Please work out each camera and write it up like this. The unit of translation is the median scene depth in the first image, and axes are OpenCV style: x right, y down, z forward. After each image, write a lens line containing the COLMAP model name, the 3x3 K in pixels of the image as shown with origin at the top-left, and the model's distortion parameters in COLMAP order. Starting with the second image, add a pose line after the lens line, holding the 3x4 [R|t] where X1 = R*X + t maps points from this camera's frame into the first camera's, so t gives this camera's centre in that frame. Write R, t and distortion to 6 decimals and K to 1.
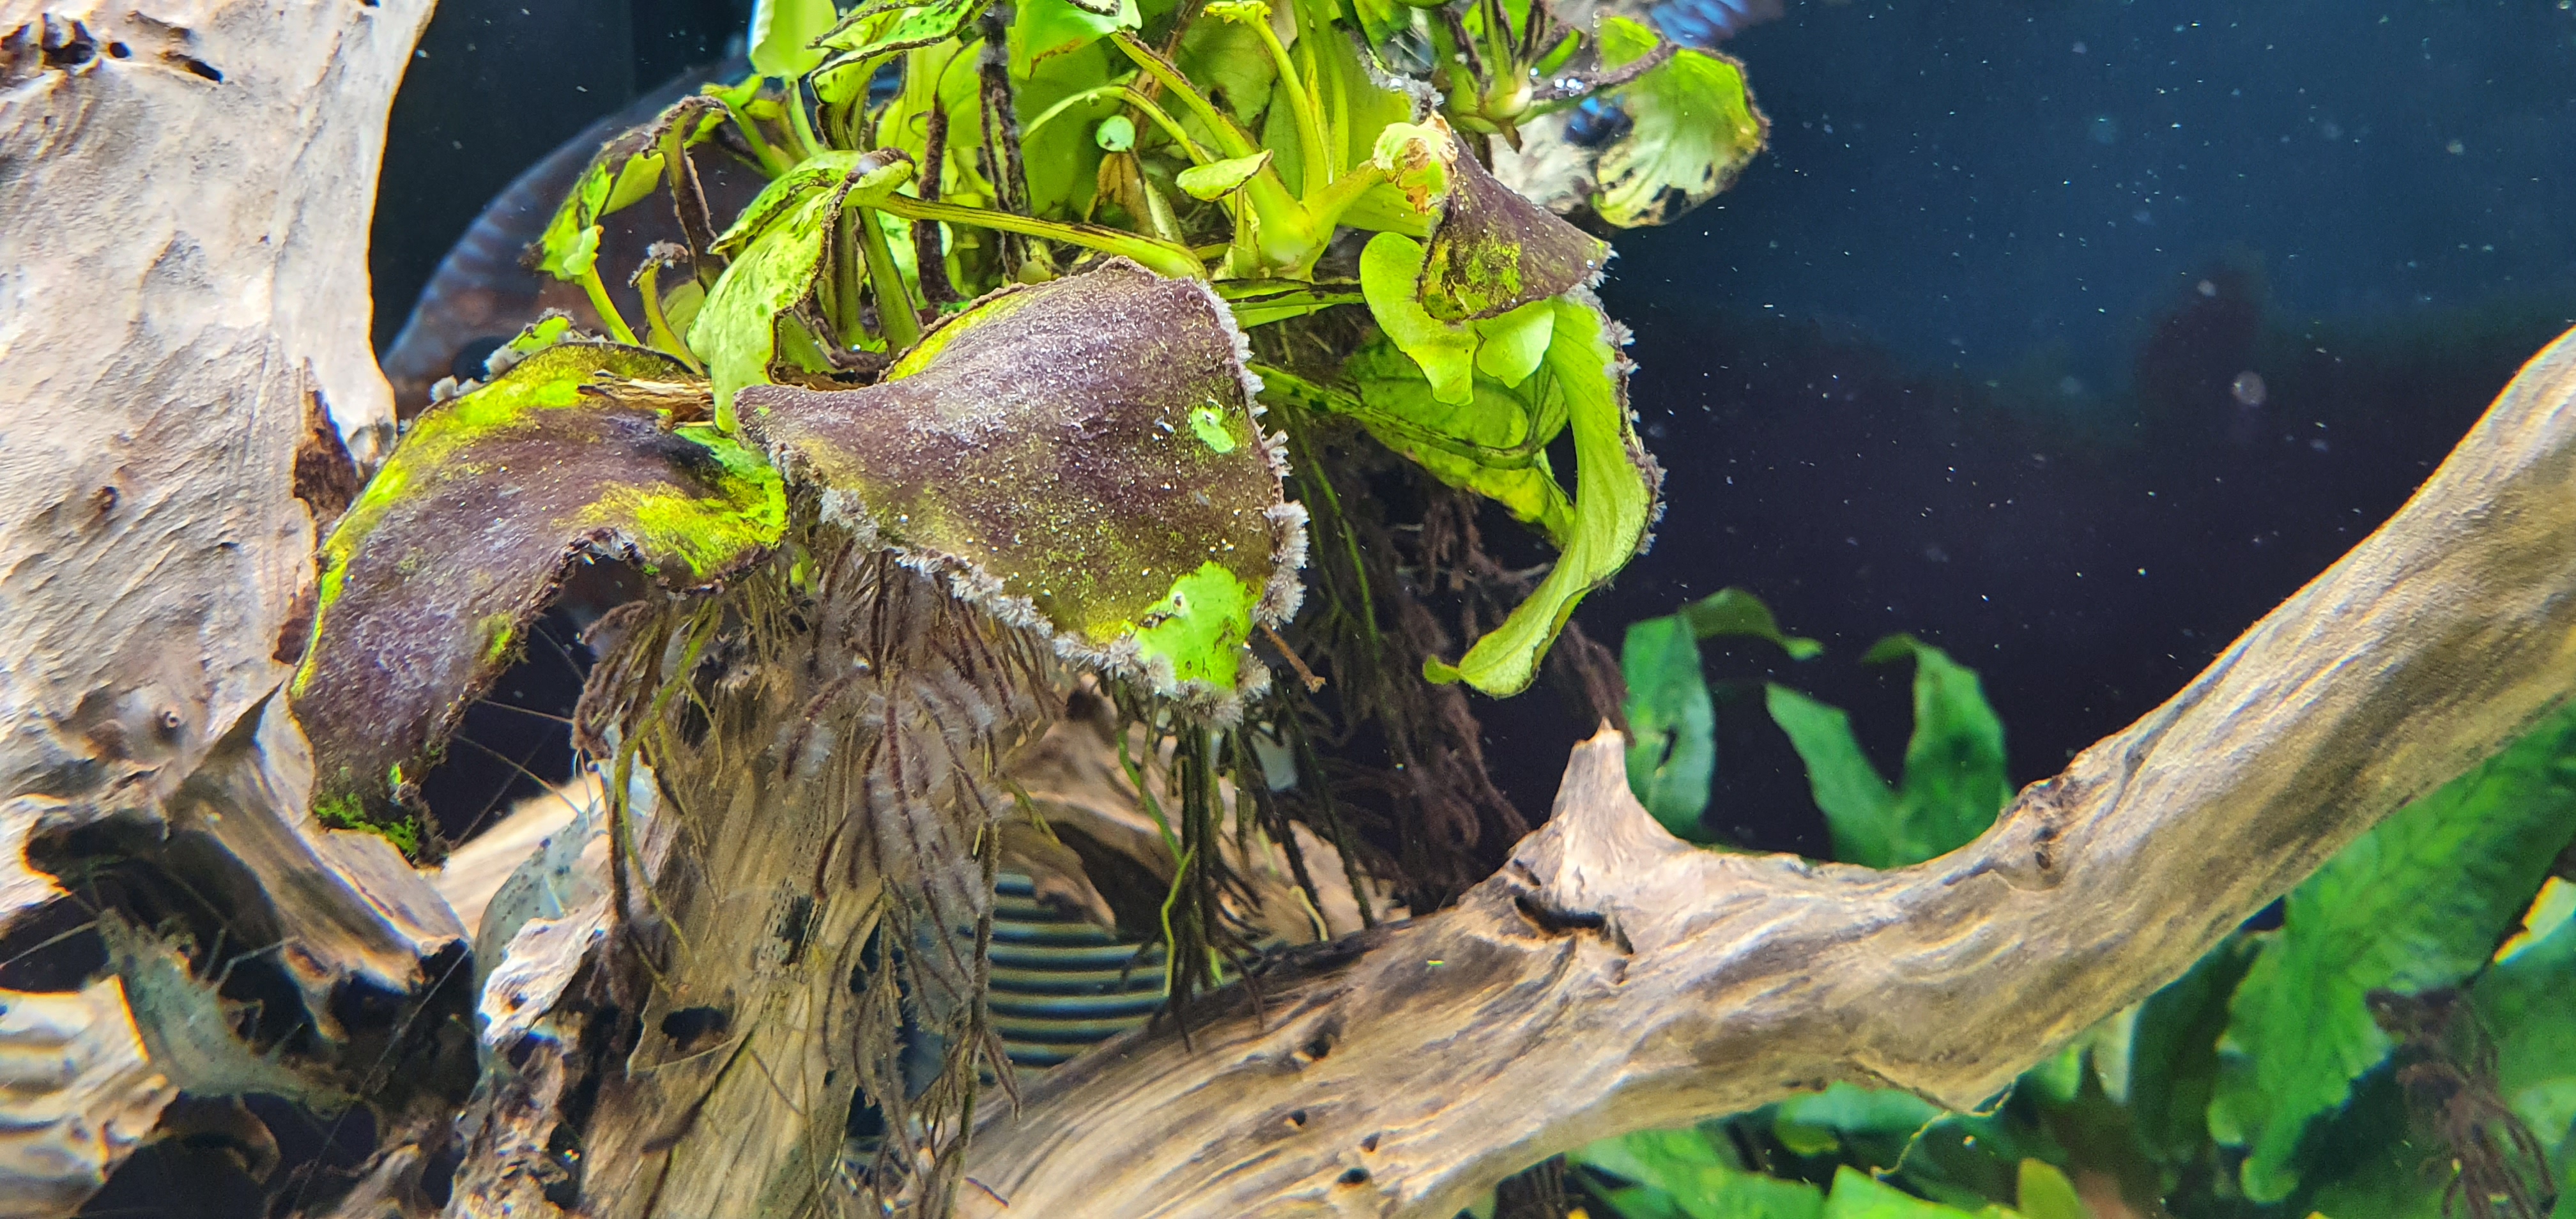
lens RADIAL K [[1946.6, 0, 1288.1], [0, 1946.6, 610.0], [0, 0, 1]] dist [-0.003845, 0.000835]
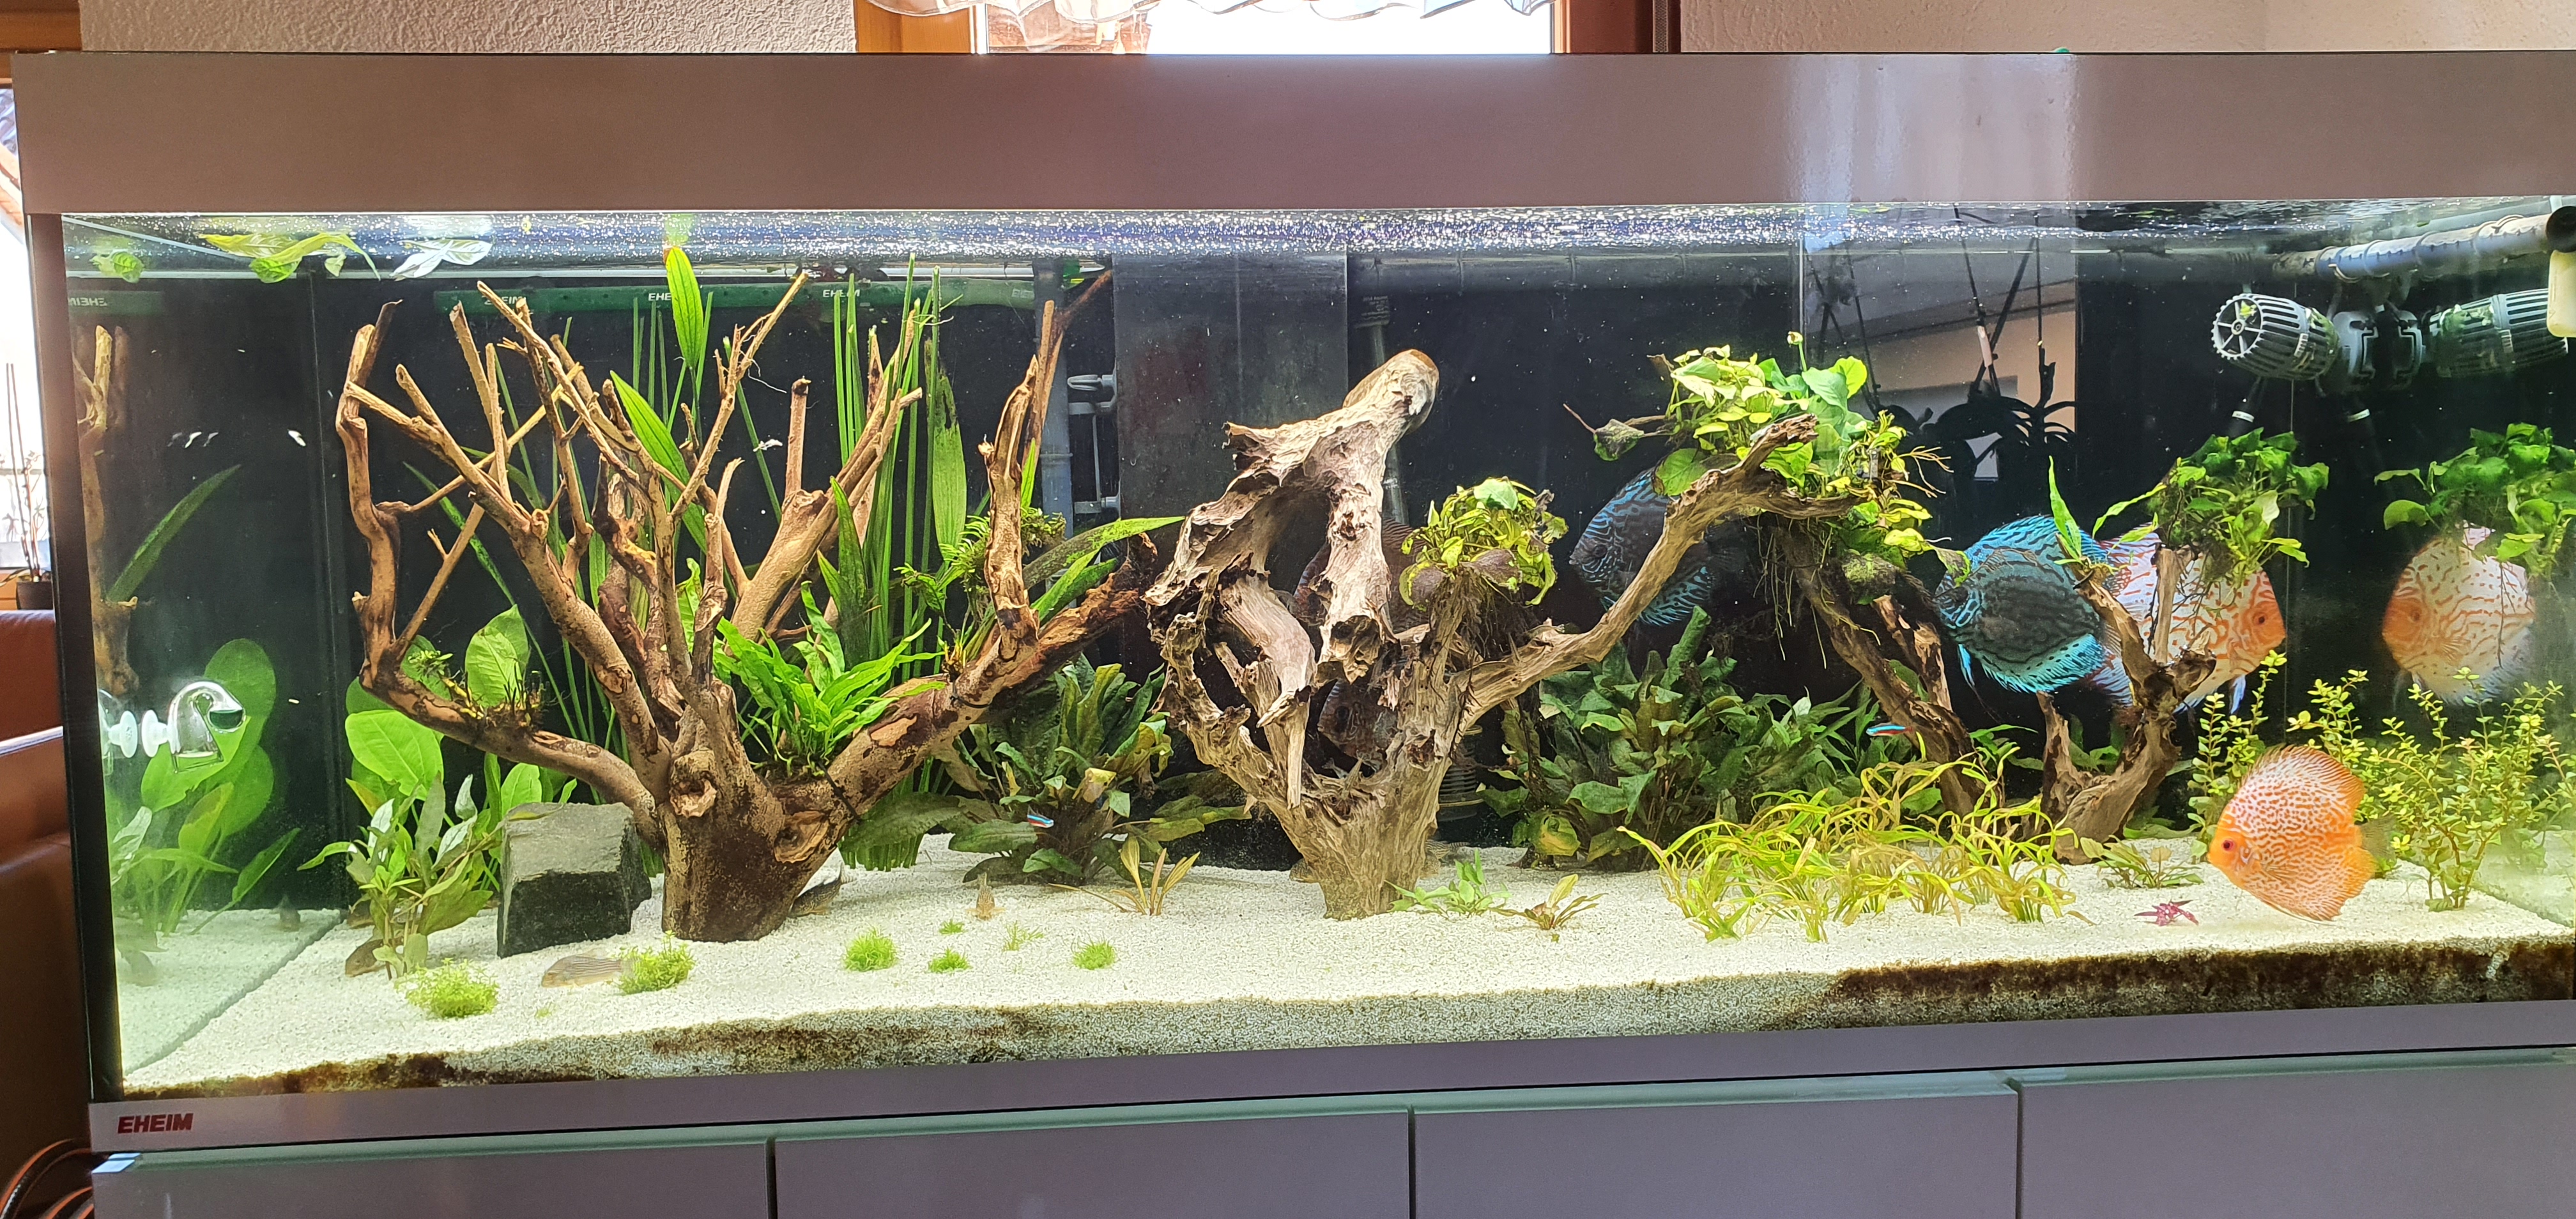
lens RADIAL K [[1946.6, 0, 1289.9], [0, 1946.6, 614.7], [0, 0, 1]] dist [-0.003845, 0.000835]
pose [[0.997372, -0.012814, 0.071305, -1.287950], [0.025140, 0.984289, -0.174766, 1.283368], [-0.067945, 0.176099, 0.982025, -5.897788]]
